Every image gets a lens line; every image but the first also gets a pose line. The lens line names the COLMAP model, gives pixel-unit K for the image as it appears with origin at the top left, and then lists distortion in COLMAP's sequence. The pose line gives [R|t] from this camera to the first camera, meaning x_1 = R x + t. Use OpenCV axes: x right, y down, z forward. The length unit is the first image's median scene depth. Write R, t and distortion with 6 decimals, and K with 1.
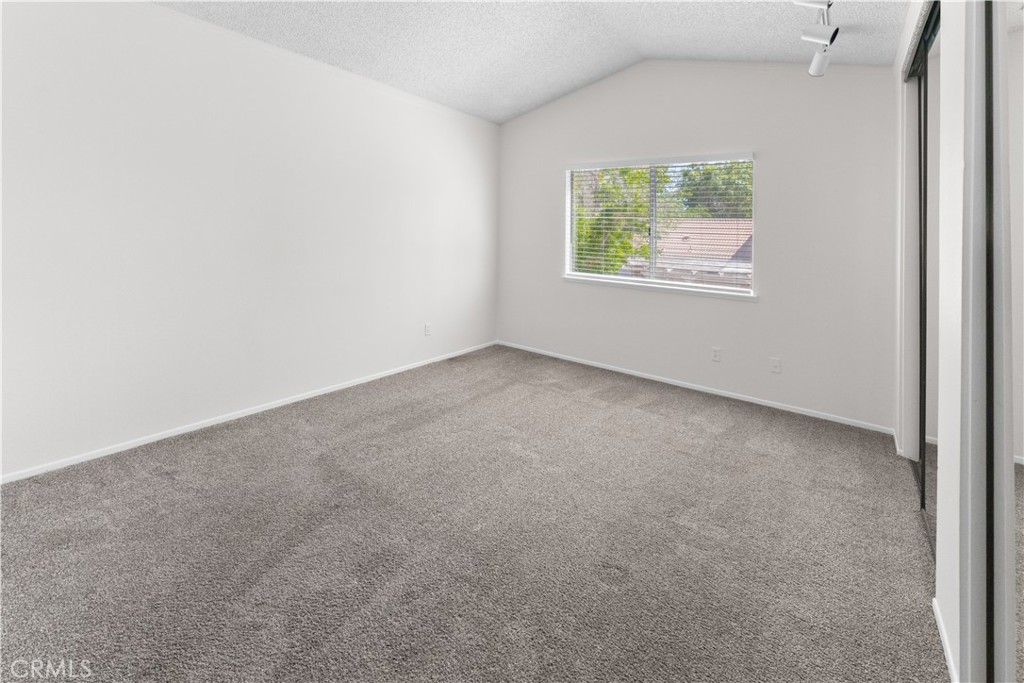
lens RADIAL K [[441.8, 0, 511.4], [0, 441.8, 321.4], [0, 0, 1]] dist [0.003273, 0.000190]
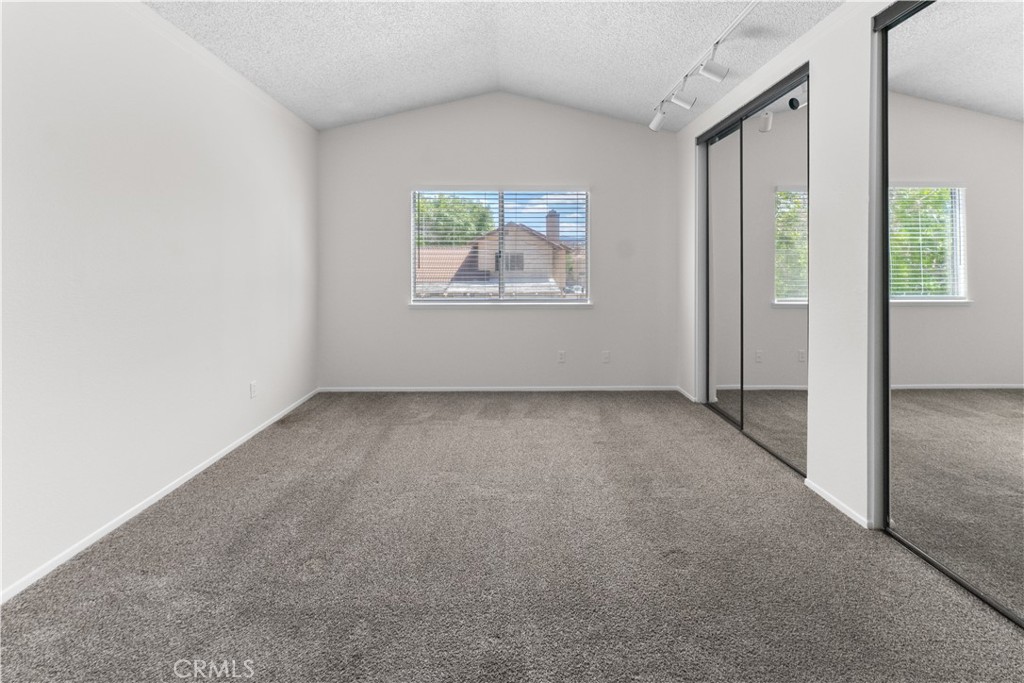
lens RADIAL K [[423.6, 0, 513.4], [0, 423.6, 339.4], [0, 0, 1]] dist [0.001720, 0.000036]
pose [[0.785998, -0.139065, 0.602385, -0.294900], [0.148892, 0.988273, 0.033874, -0.027724], [-0.600031, 0.063065, 0.797487, 0.170236]]
